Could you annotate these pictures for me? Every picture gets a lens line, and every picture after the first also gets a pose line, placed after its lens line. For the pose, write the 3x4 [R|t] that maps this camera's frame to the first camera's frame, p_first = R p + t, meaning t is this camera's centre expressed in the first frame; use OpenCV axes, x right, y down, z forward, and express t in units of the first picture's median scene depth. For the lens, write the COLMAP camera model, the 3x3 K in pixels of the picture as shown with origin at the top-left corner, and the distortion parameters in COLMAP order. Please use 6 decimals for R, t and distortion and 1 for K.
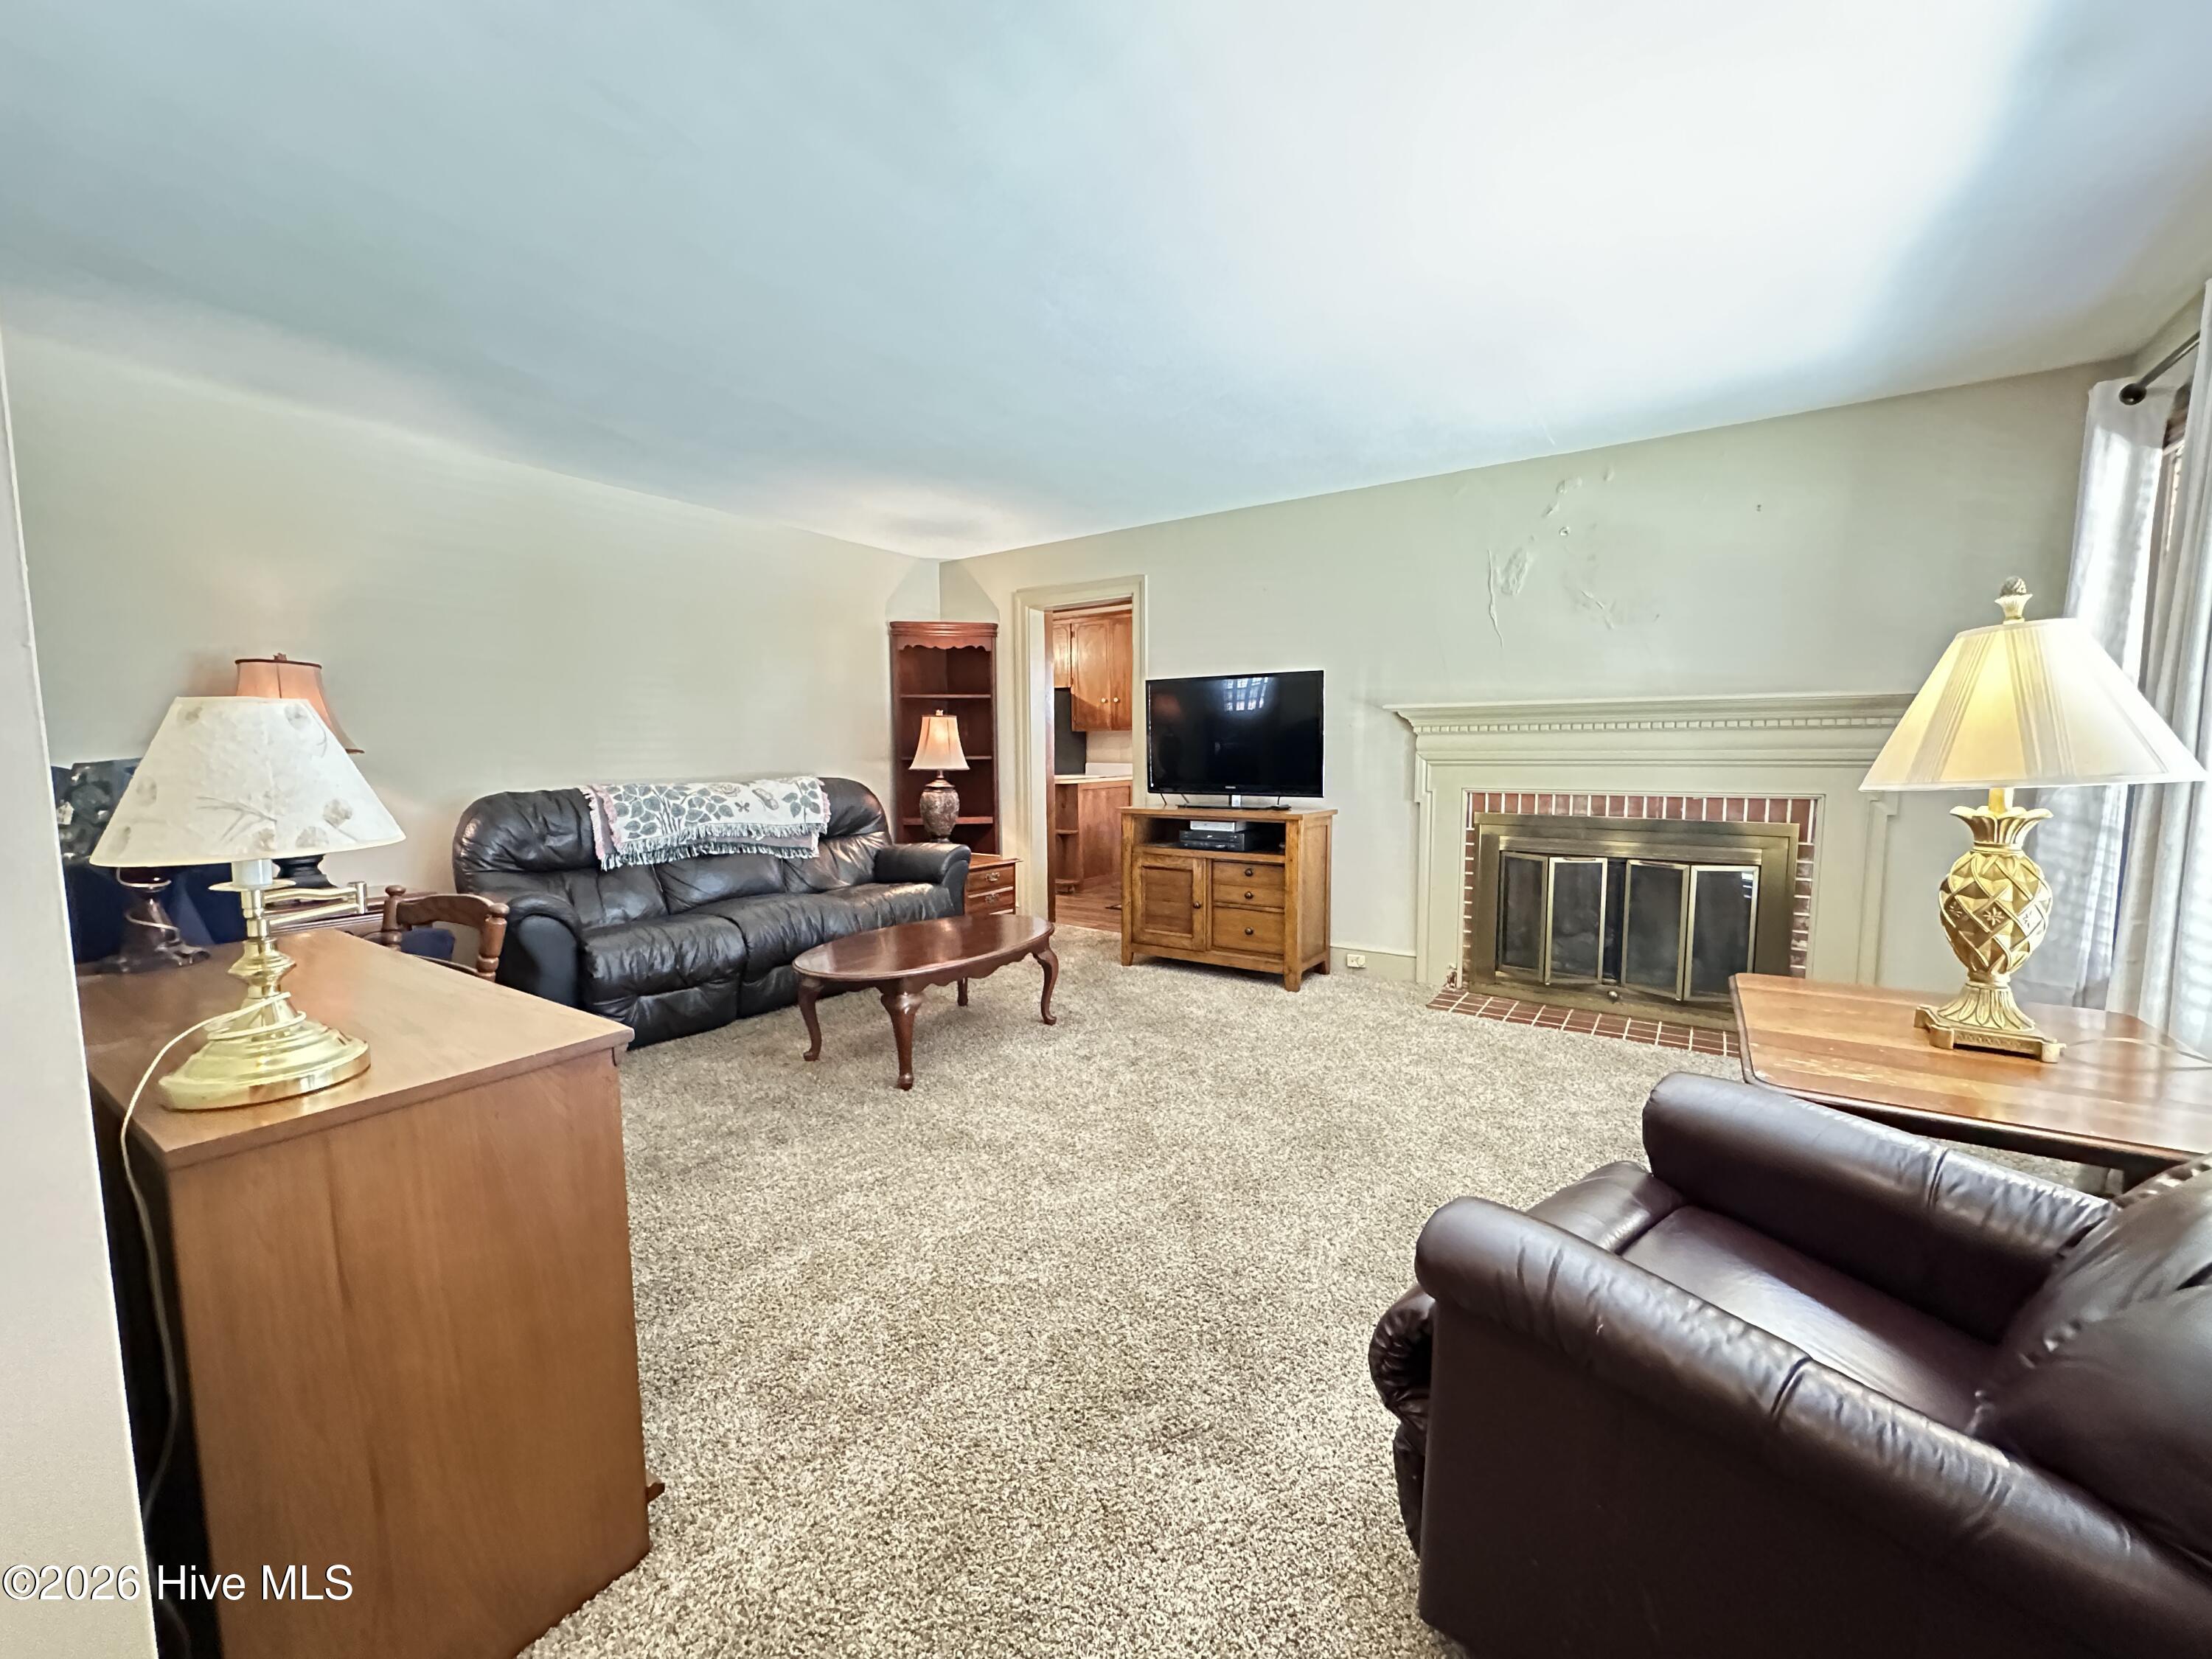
lens RADIAL K [[881.9, 0, 1112.0], [0, 881.9, 829.8], [0, 0, 1]] dist [-0.003579, 0.000541]
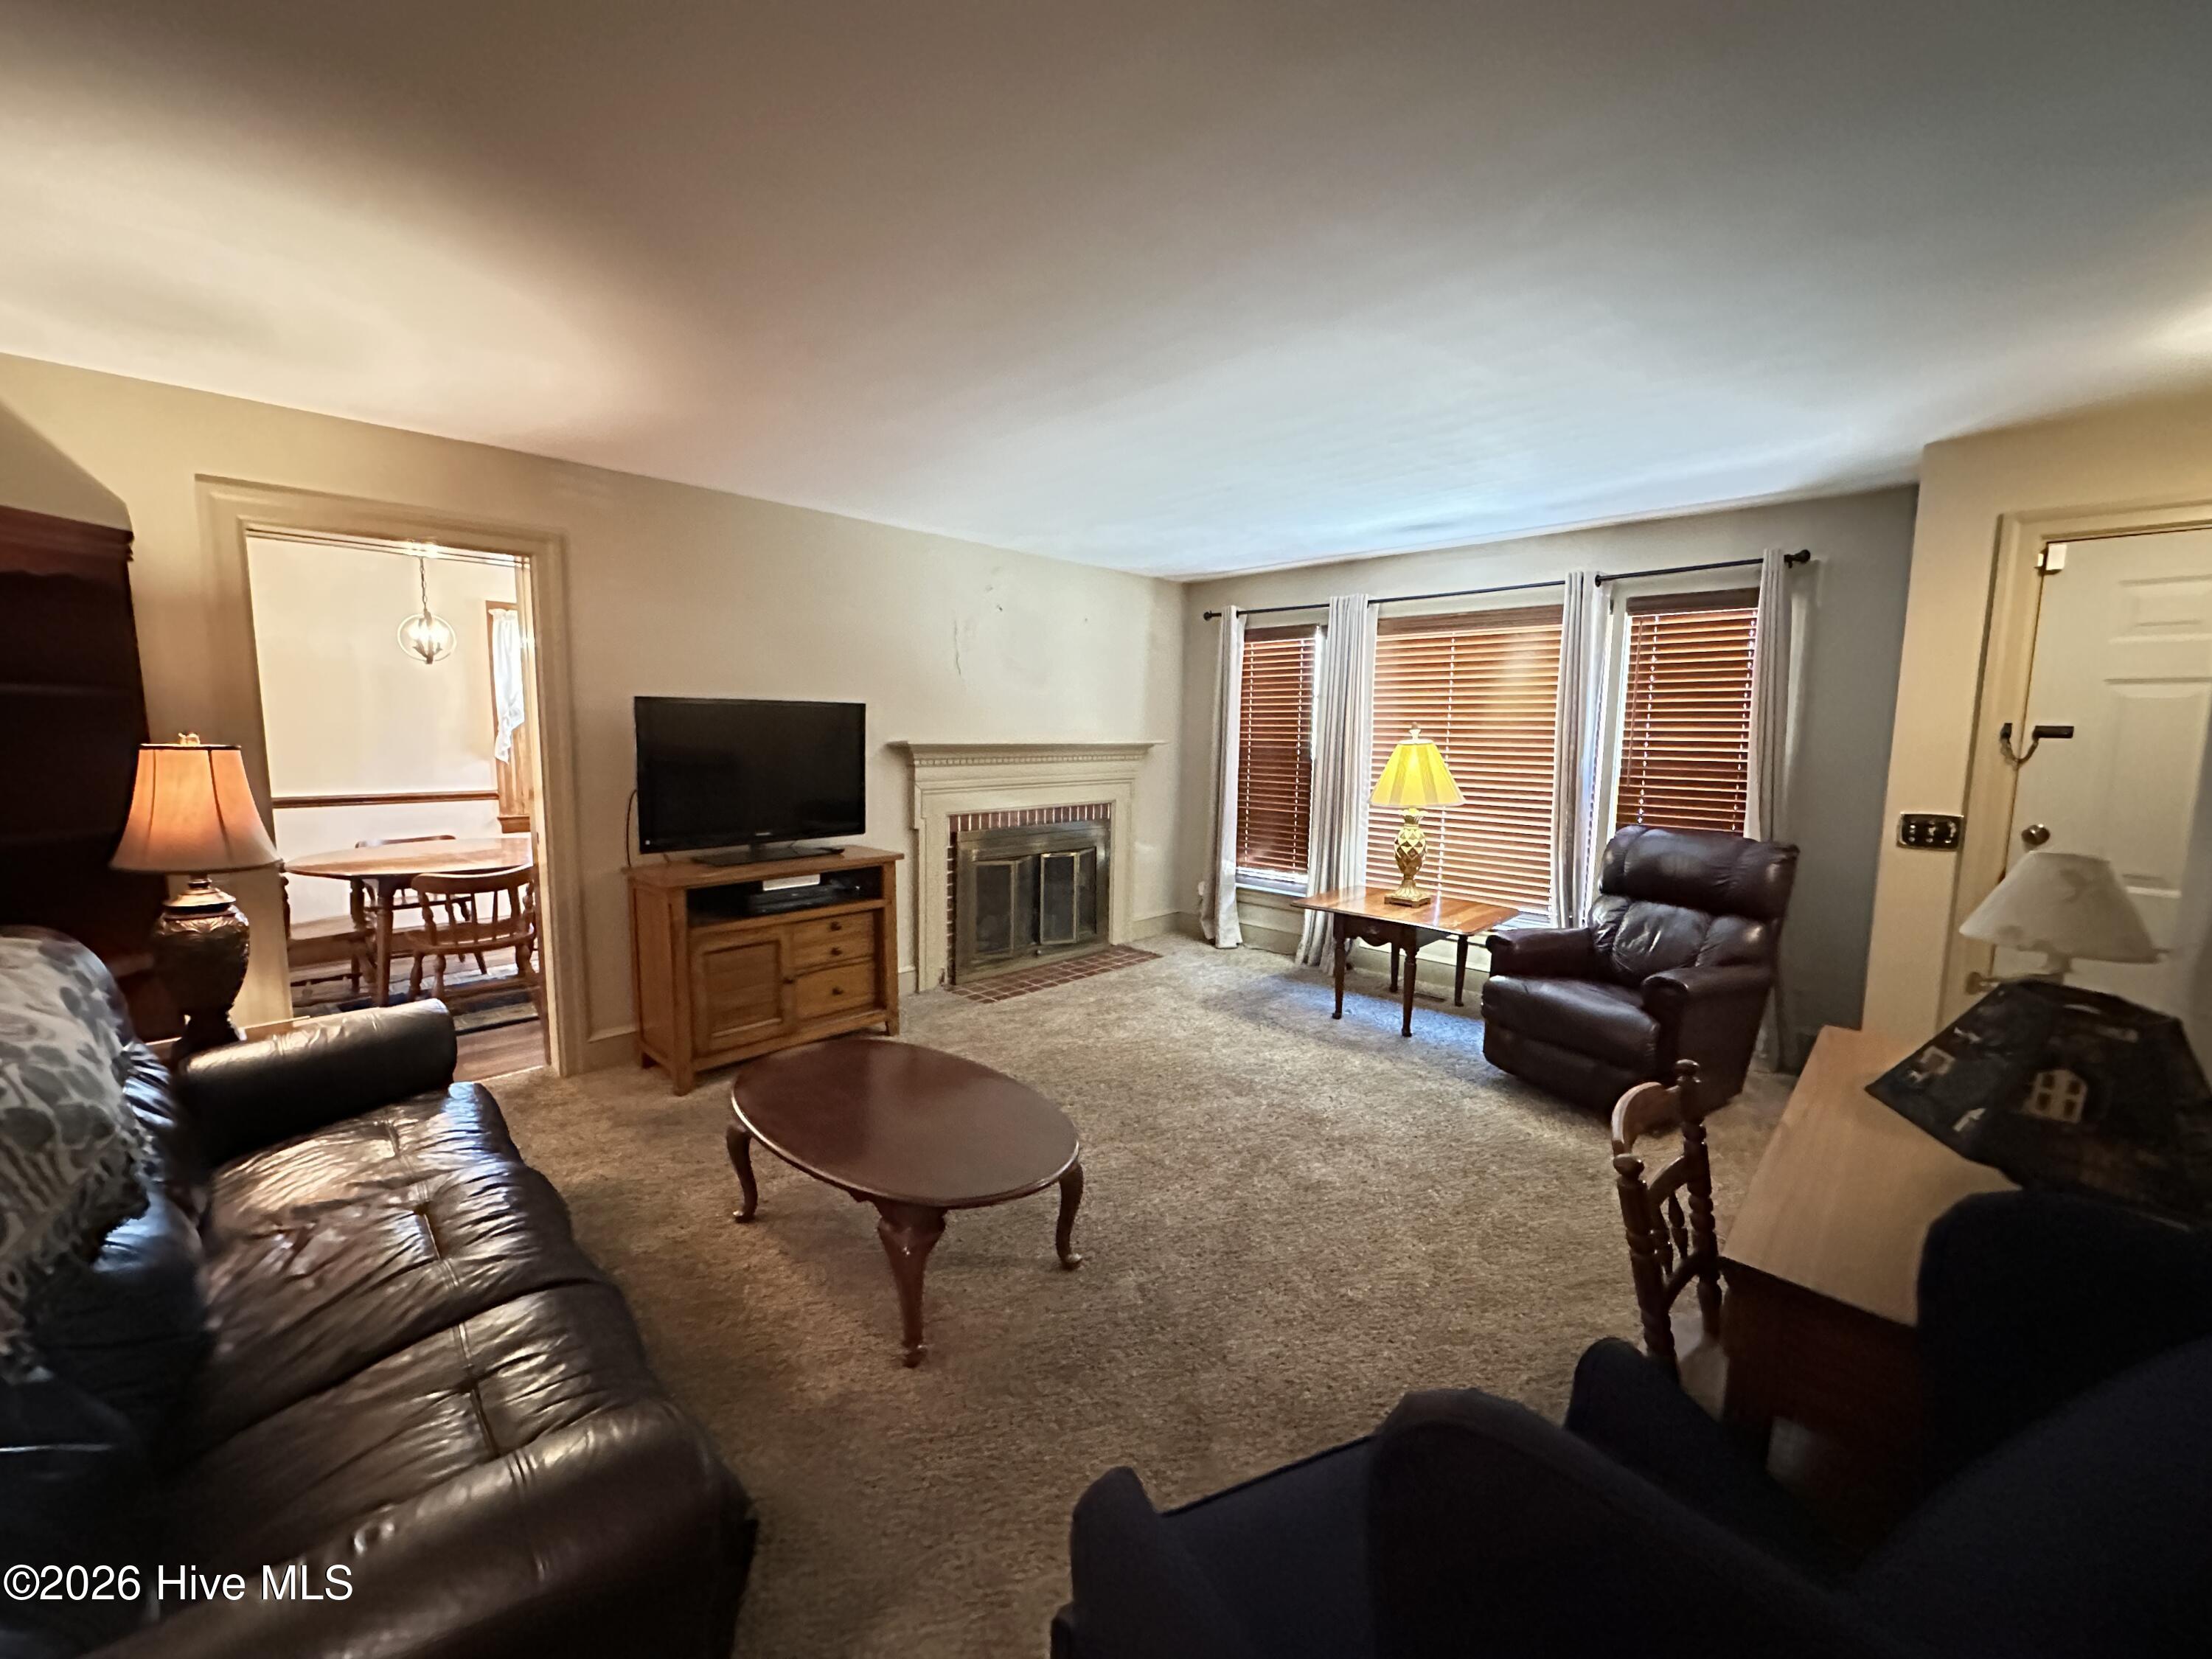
lens RADIAL K [[881.9, 0, 1107.1], [0, 881.9, 827.8], [0, 0, 1]] dist [-0.003579, 0.000541]
pose [[0.183719, -0.104207, 0.977440, -0.728265], [0.079872, 0.992659, 0.090817, -0.121535], [-0.979728, 0.061385, 0.190694, 0.609533]]
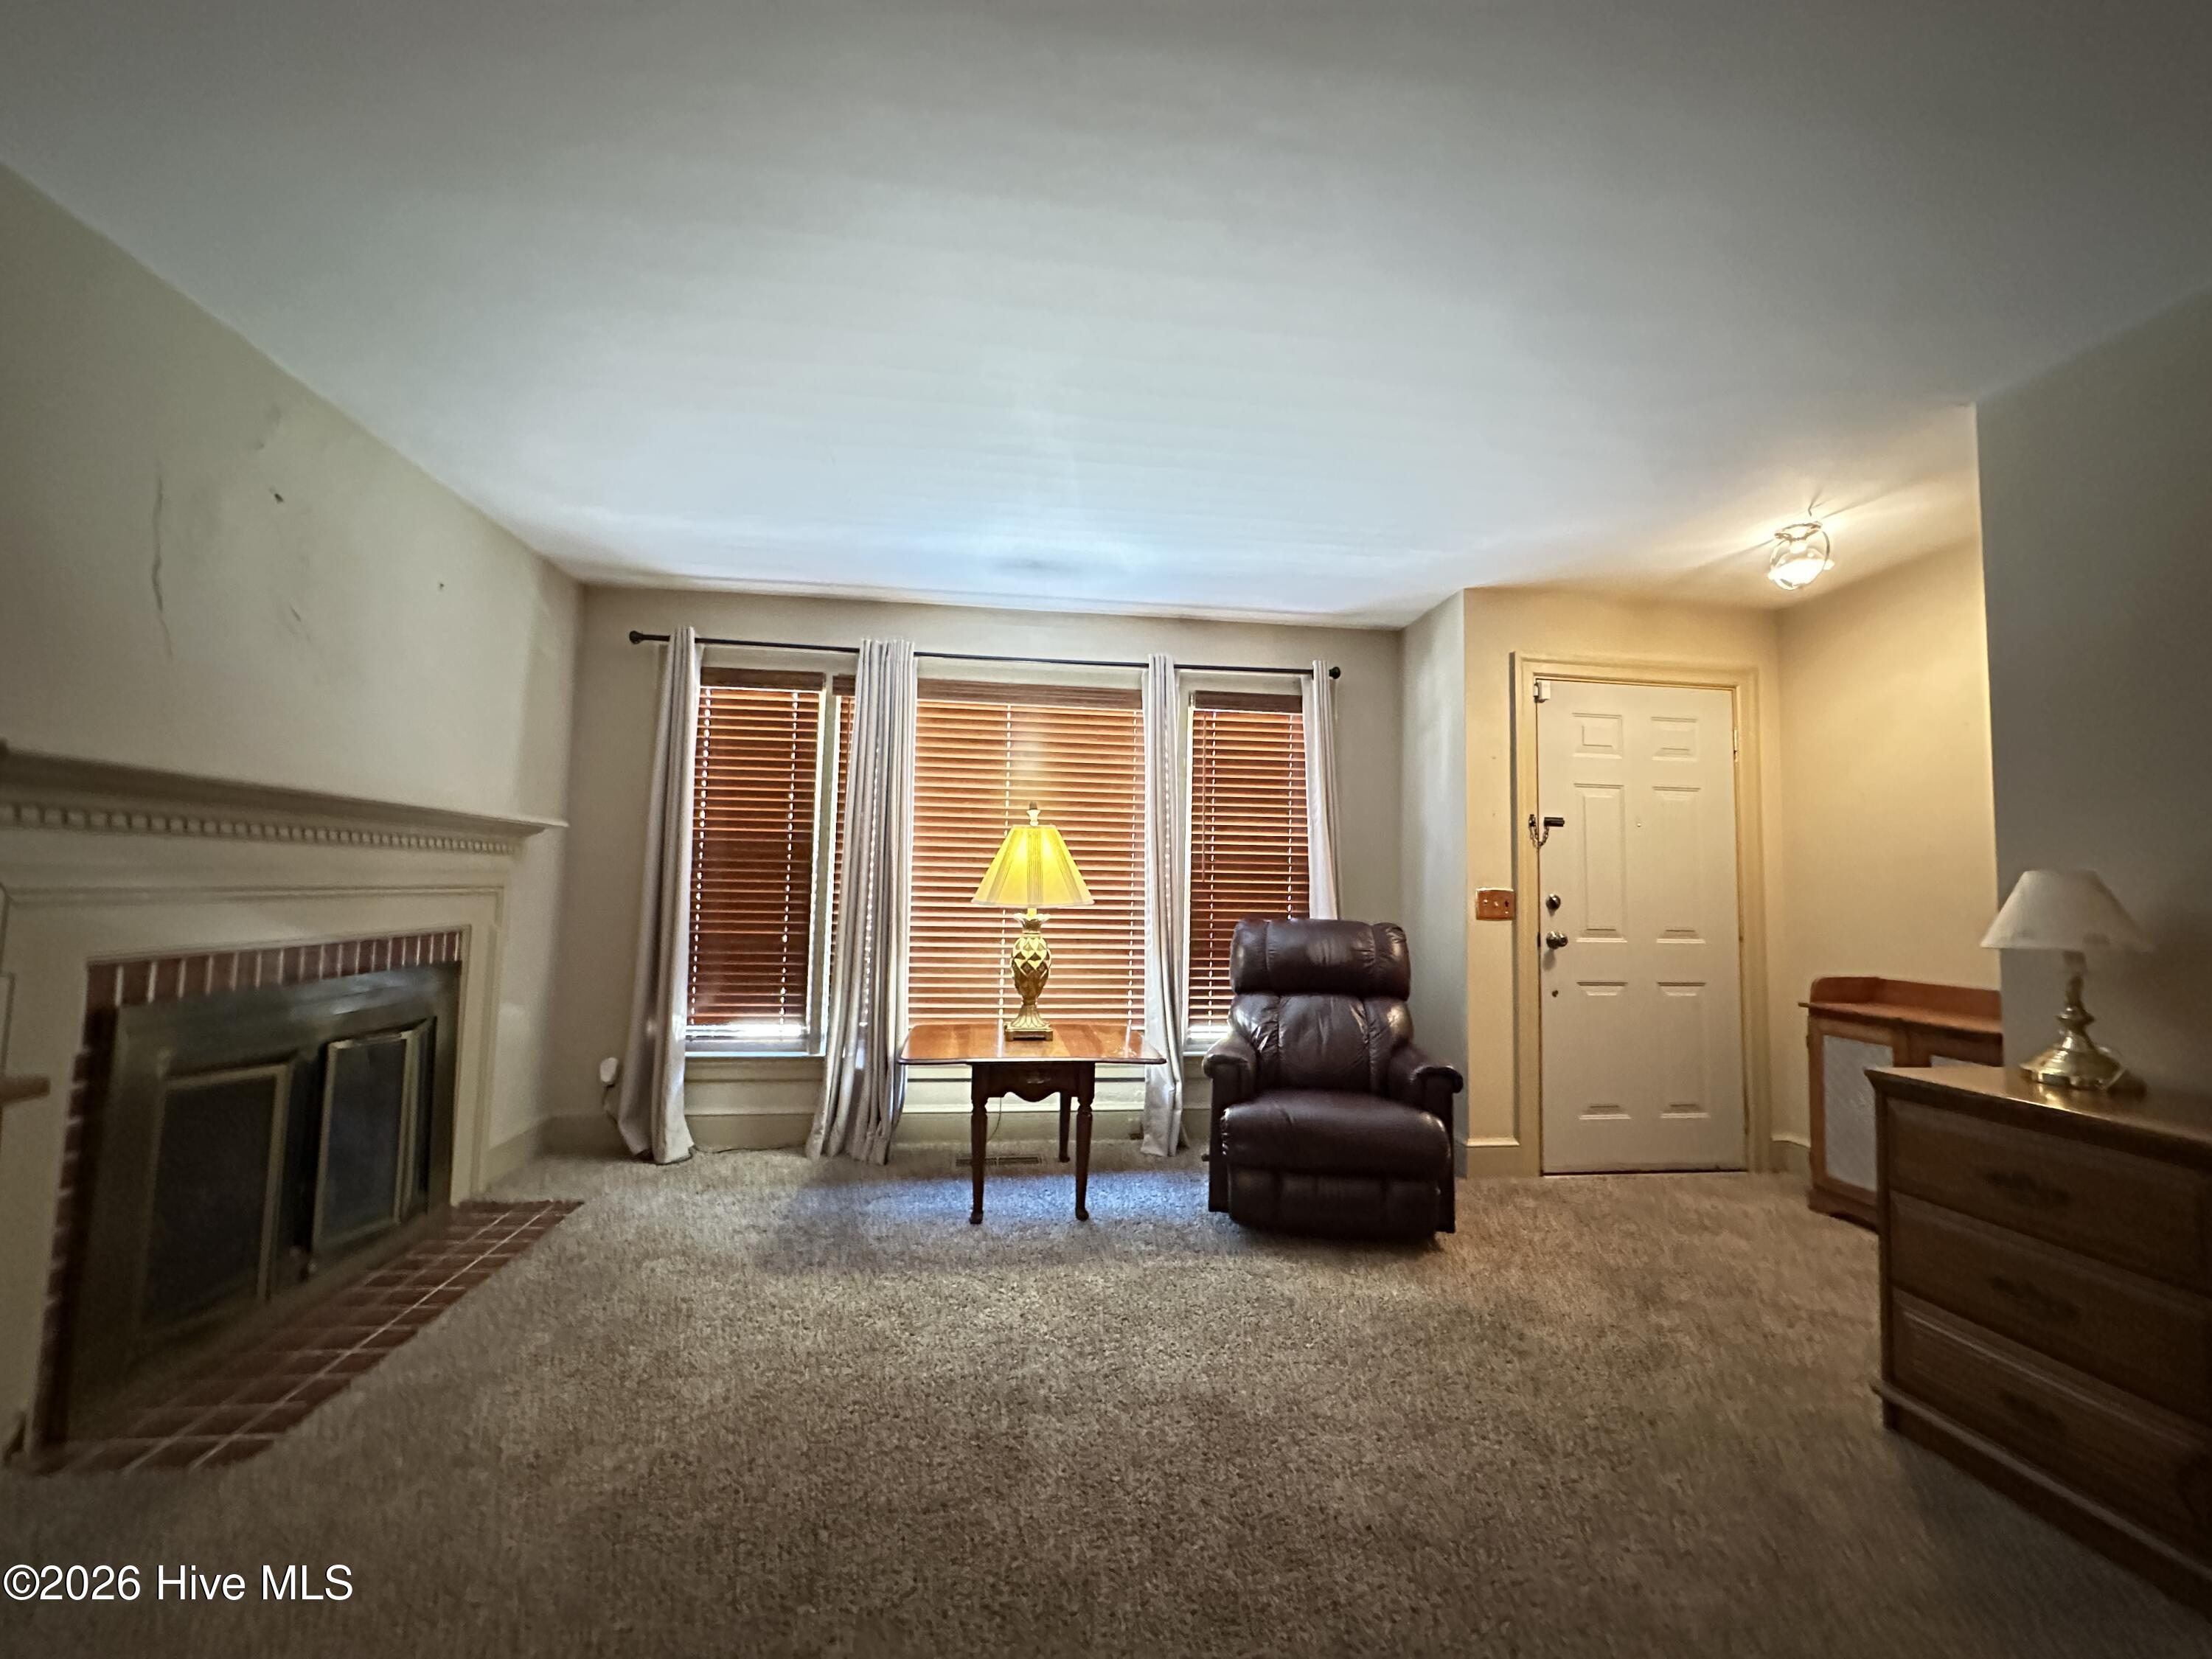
lens RADIAL K [[881.9, 0, 1109.3], [0, 881.9, 830.9], [0, 0, 1]] dist [-0.003579, 0.000541]
pose [[-0.653305, 0.038880, 0.756096, -0.260609], [0.054478, 0.998506, -0.004274, -0.083499], [-0.755133, 0.038398, -0.654447, 0.953757]]
